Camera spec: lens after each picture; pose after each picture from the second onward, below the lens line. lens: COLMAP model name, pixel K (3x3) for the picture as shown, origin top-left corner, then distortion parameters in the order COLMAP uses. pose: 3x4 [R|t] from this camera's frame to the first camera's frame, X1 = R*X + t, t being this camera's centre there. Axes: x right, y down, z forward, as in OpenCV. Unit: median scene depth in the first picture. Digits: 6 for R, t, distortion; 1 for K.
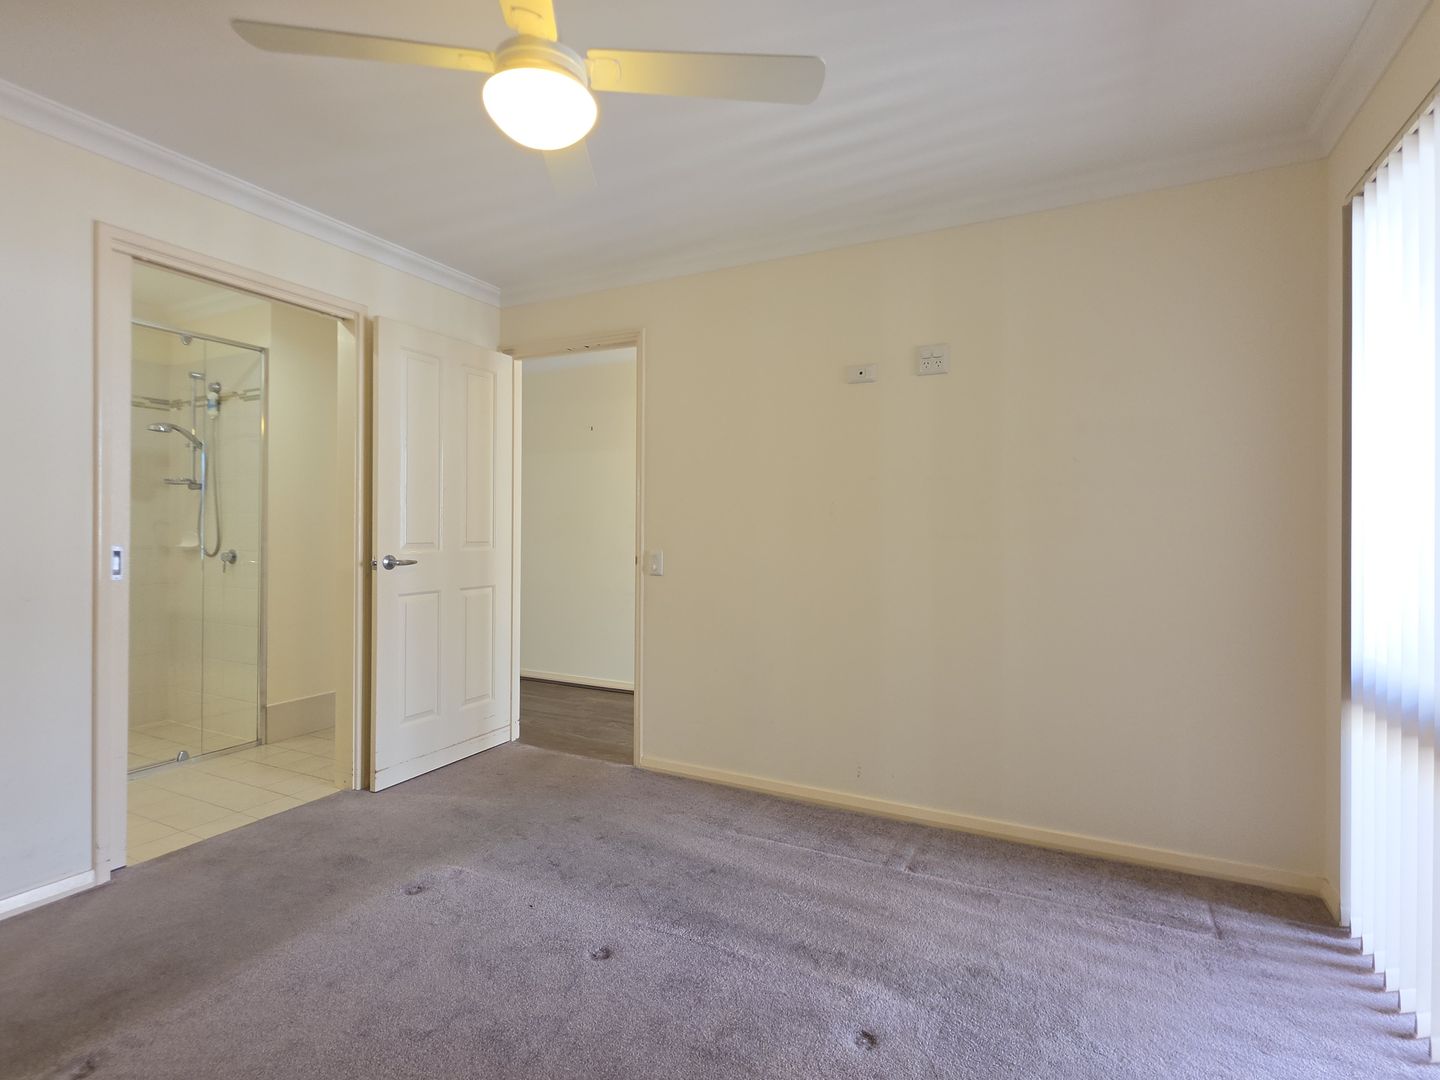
lens RADIAL K [[716.9, 0, 721.2], [0, 716.9, 533.8], [0, 0, 1]] dist [0.002355, -0.002769]
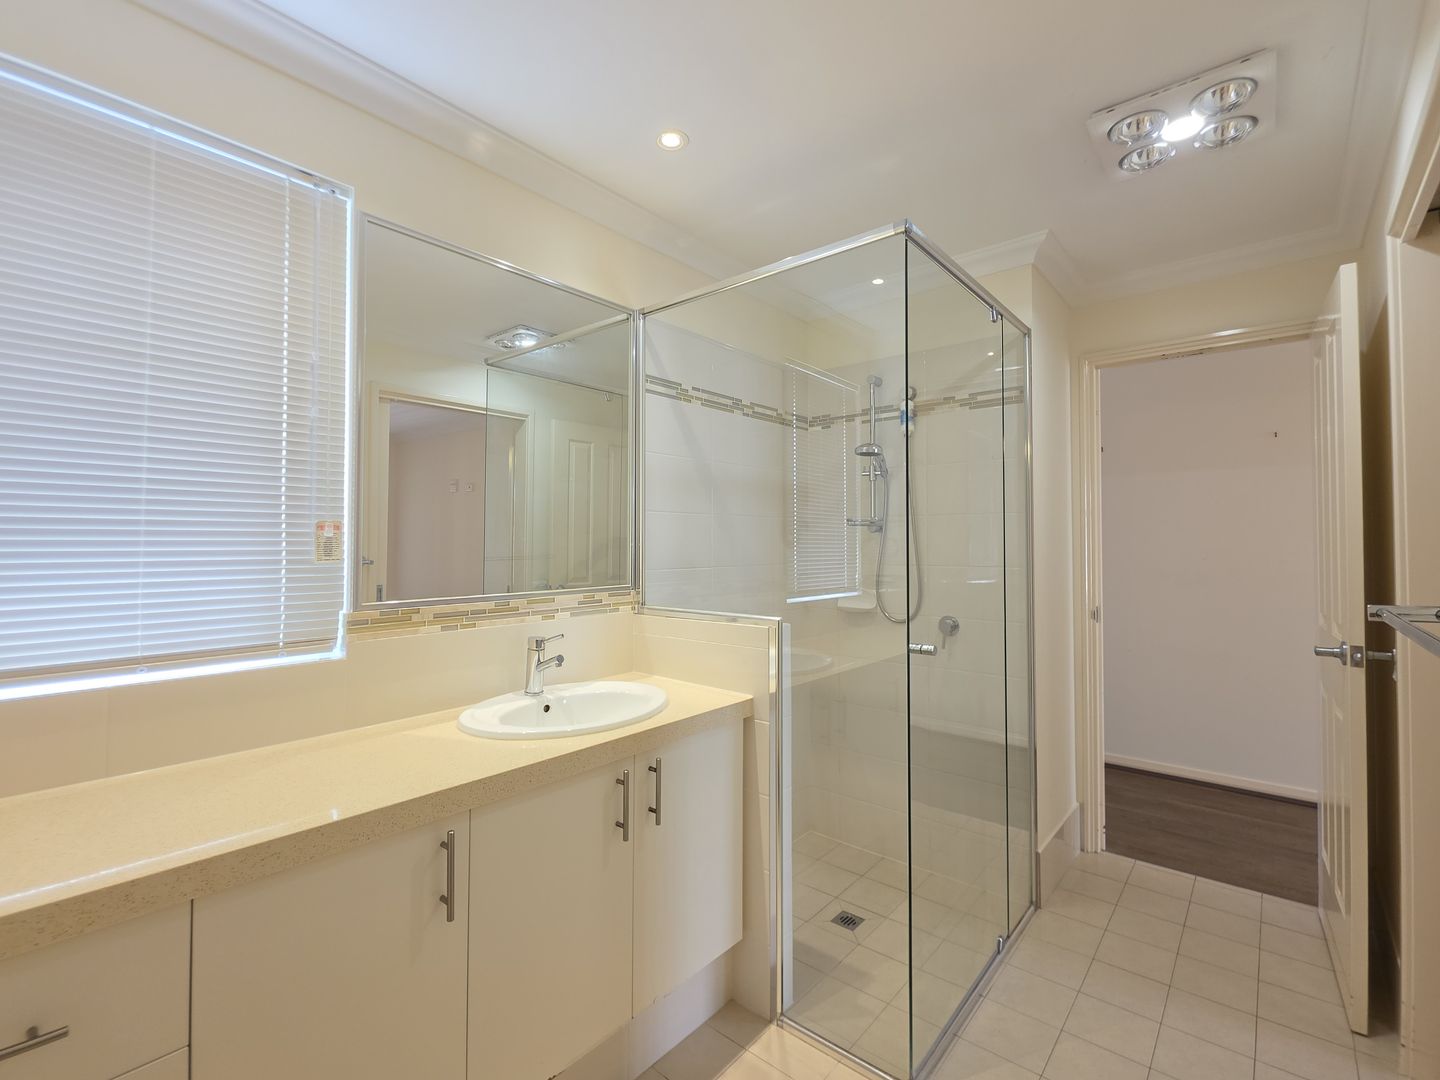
lens RADIAL K [[655.9, 0, 719.5], [0, 655.9, 538.1], [0, 0, 1]] dist [0.000522, 0.000063]
pose [[0.968583, -0.004865, -0.248644, -0.724053], [0.000325, 0.999833, -0.018297, -0.043139], [0.248692, 0.017642, 0.968422, 0.299099]]
